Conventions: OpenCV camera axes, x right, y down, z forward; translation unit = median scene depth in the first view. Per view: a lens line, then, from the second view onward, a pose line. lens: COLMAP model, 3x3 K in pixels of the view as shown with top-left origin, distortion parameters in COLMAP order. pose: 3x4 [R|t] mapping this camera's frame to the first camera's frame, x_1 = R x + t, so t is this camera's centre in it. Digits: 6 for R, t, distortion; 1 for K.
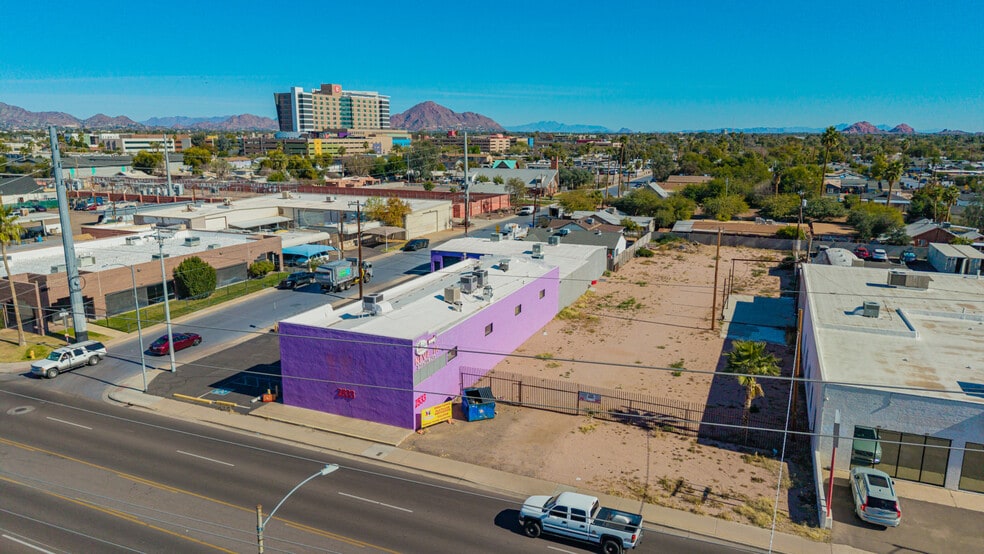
lens RADIAL K [[657.8, 0, 492.0], [0, 657.8, 277.0], [0, 0, 1]] dist [0.029912, -0.028576]
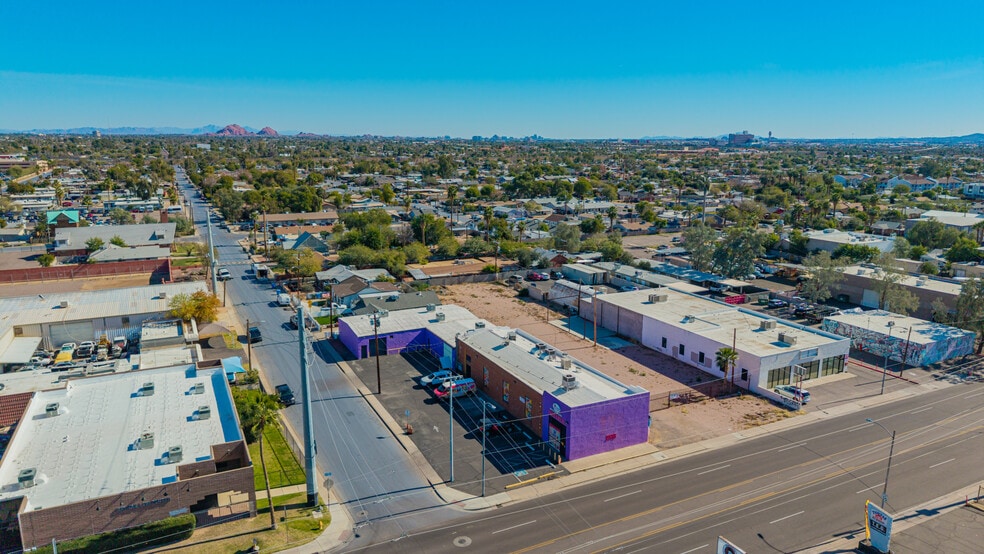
lens RADIAL K [[657.8, 0, 492.0], [0, 657.8, 277.0], [0, 0, 1]] dist [0.029912, -0.028576]
pose [[0.643855, -0.158771, 0.748493, -0.865294], [0.158892, 0.984653, 0.072186, -0.209235], [-0.748468, 0.072452, 0.659202, 0.058391]]
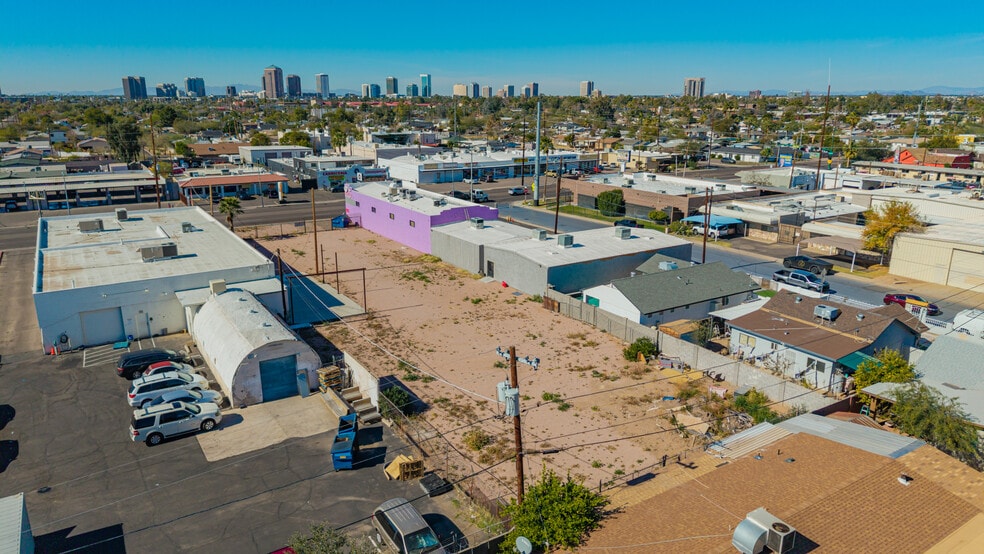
lens RADIAL K [[657.8, 0, 492.0], [0, 657.8, 277.0], [0, 0, 1]] dist [0.029912, -0.028576]
pose [[-0.559234, 0.214265, -0.800842, 0.893392], [-0.179142, 0.911964, 0.369092, -0.330121], [0.809423, 0.349874, -0.471618, 1.463424]]
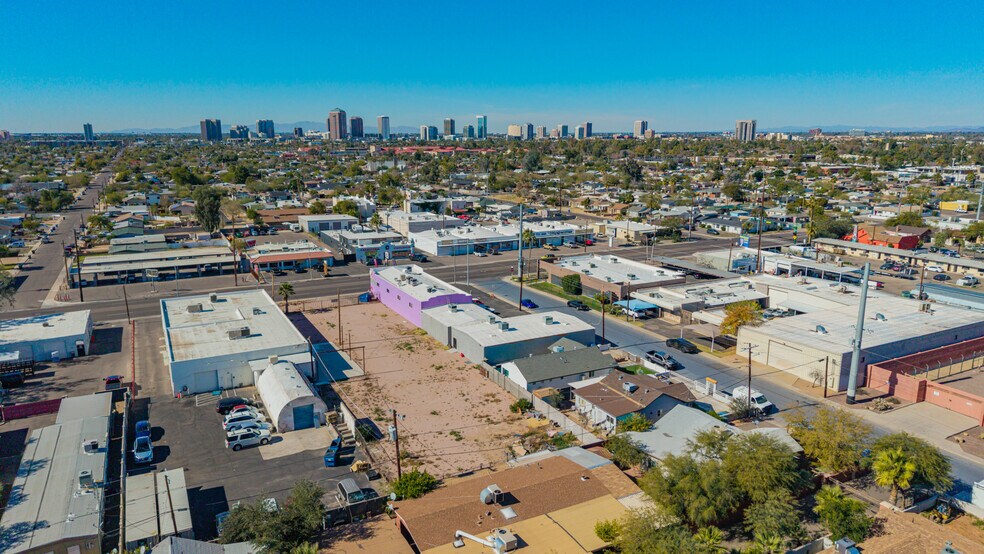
lens RADIAL K [[657.8, 0, 492.0], [0, 657.8, 277.0], [0, 0, 1]] dist [0.029912, -0.028576]
pose [[-0.627547, 0.162914, -0.761343, 1.115566], [-0.167177, 0.926860, 0.336130, -0.597141], [0.760419, 0.338216, -0.554413, 1.787592]]
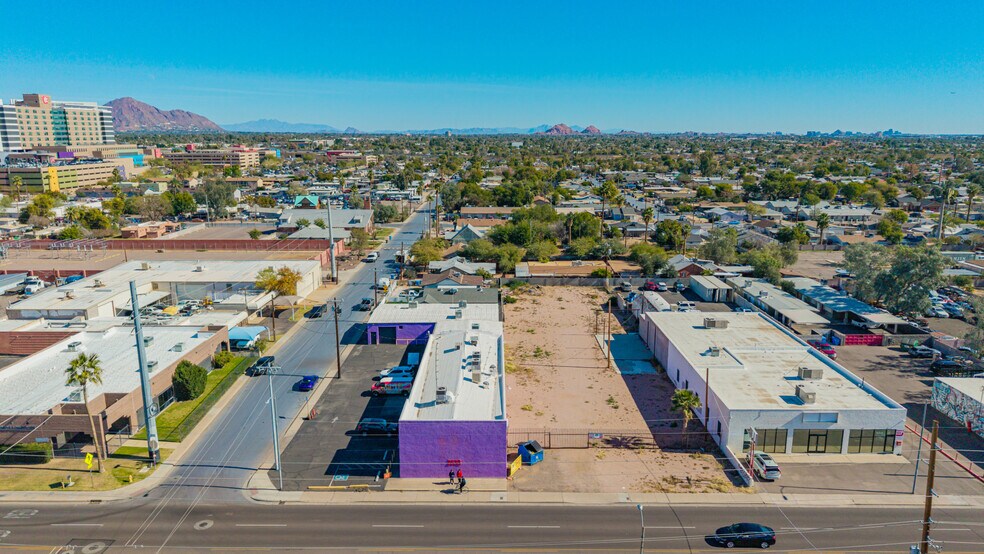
lens RADIAL K [[657.8, 0, 492.0], [0, 657.8, 277.0], [0, 0, 1]] dist [0.029912, -0.028576]
pose [[0.921041, -0.086159, 0.379816, -0.364627], [0.085831, 0.996150, 0.017833, -0.139299], [-0.379890, 0.016175, 0.924890, -0.219242]]
